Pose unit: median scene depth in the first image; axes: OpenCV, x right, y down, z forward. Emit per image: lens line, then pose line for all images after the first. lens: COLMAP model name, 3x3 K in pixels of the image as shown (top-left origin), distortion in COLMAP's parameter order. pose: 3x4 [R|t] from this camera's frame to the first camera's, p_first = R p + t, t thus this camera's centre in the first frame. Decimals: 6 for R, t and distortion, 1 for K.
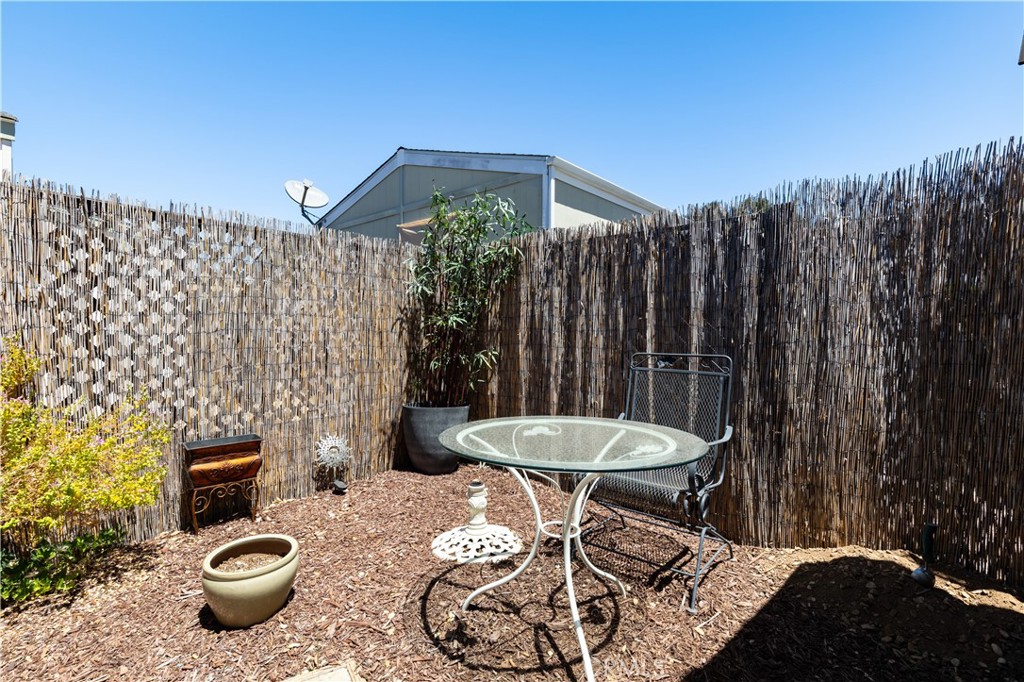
lens RADIAL K [[467.5, 0, 515.3], [0, 467.5, 343.7], [0, 0, 1]] dist [0.004880, -0.001570]
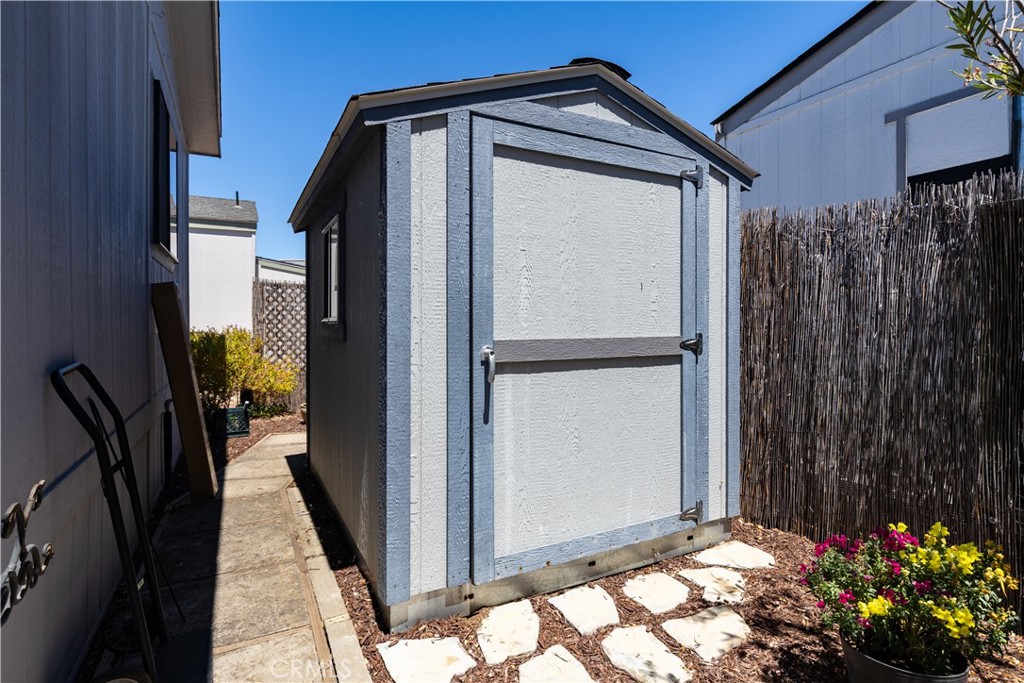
lens RADIAL K [[545.6, 0, 518.7], [0, 545.6, 336.5], [0, 0, 1]] dist [-0.004969, -0.000389]
pose [[0.934384, 0.001098, -0.356265, 1.519055], [-0.004939, 0.999939, -0.009873, 0.028171], [0.356232, 0.010985, 0.934333, -1.449880]]
